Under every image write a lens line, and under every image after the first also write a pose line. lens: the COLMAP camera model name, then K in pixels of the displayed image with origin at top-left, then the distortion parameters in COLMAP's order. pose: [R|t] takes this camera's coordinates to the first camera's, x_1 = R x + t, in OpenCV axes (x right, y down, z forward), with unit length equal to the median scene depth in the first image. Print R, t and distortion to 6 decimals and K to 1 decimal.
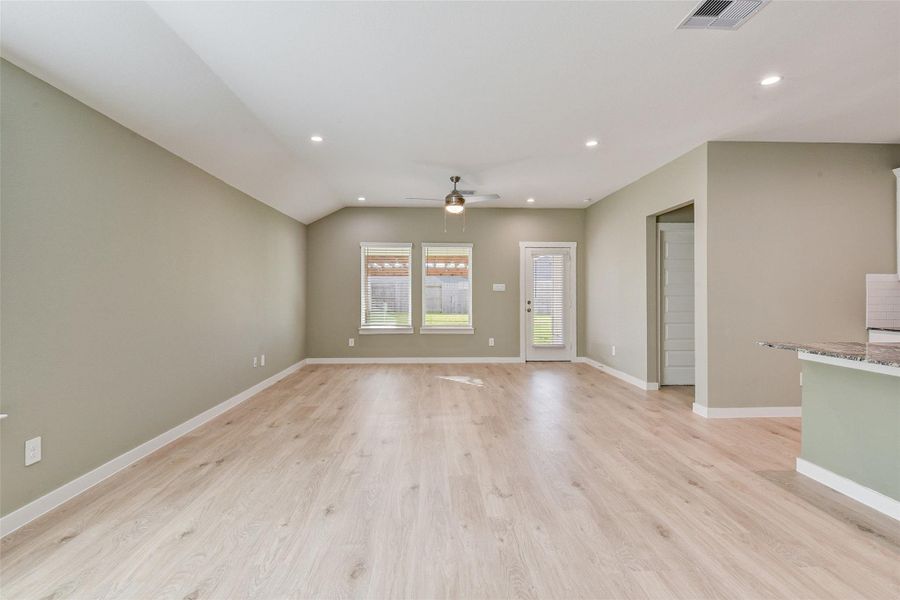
lens RADIAL K [[408.1, 0, 448.1], [0, 408.1, 292.0], [0, 0, 1]] dist [0.002192, -0.000145]
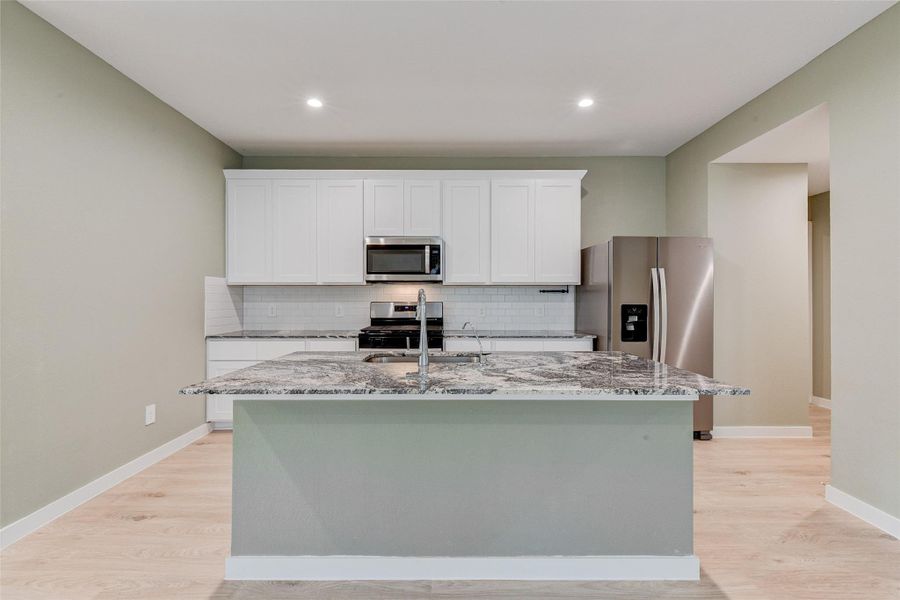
lens RADIAL K [[383.0, 0, 479.6], [0, 383.0, 301.7], [0, 0, 1]] dist [0.015330, -0.000115]
pose [[0.033611, -0.010904, 0.999376, 0.250765], [-0.003018, 0.999935, 0.011012, 0.001989], [-0.999430, -0.003387, 0.033576, 0.504105]]
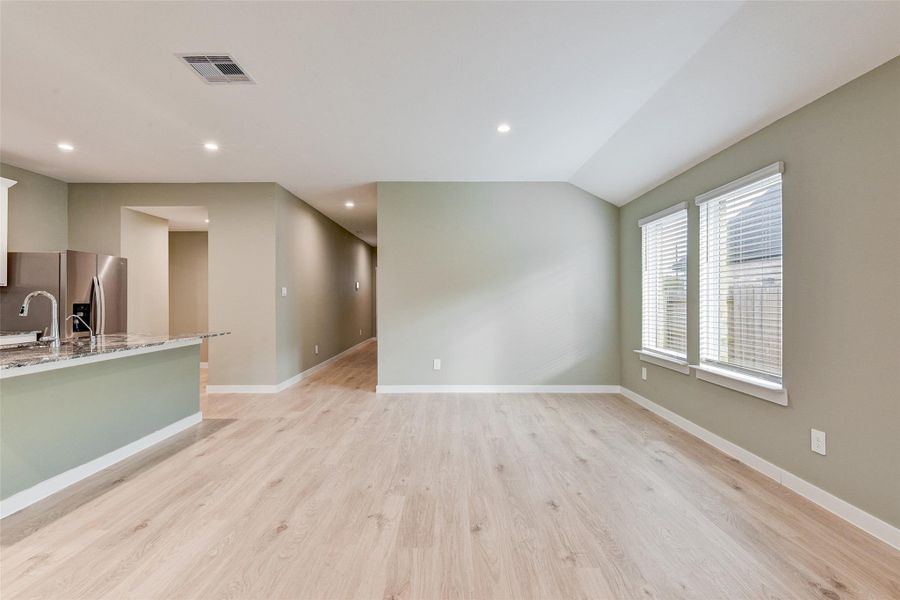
lens RADIAL K [[404.6, 0, 450.0], [0, 404.6, 300.0], [0, 0, 1]] dist [0.001747, -0.000631]
pose [[-0.998984, -0.000214, 0.045061, -0.052751], [-0.000175, 1.000000, 0.000869, 0.005672], [-0.045061, 0.000860, -0.998984, 1.467279]]
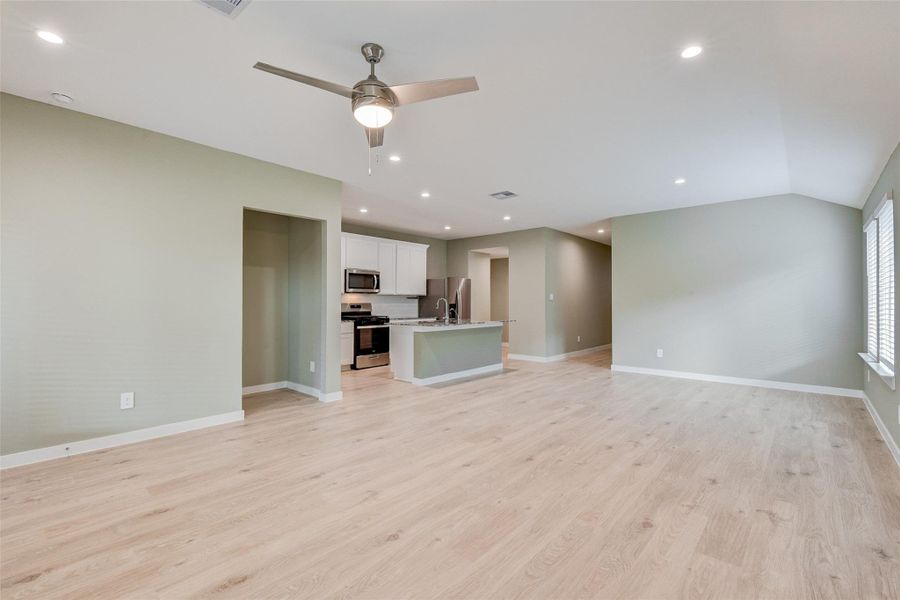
lens RADIAL K [[404.6, 0, 450.0], [0, 404.6, 300.0], [0, 0, 1]] dist [0.001747, -0.000631]
pose [[-0.720022, 0.000525, 0.693951, -0.597736], [-0.004678, 0.999973, -0.005609, 0.009179], [-0.693935, -0.007285, -0.720000, 2.098966]]
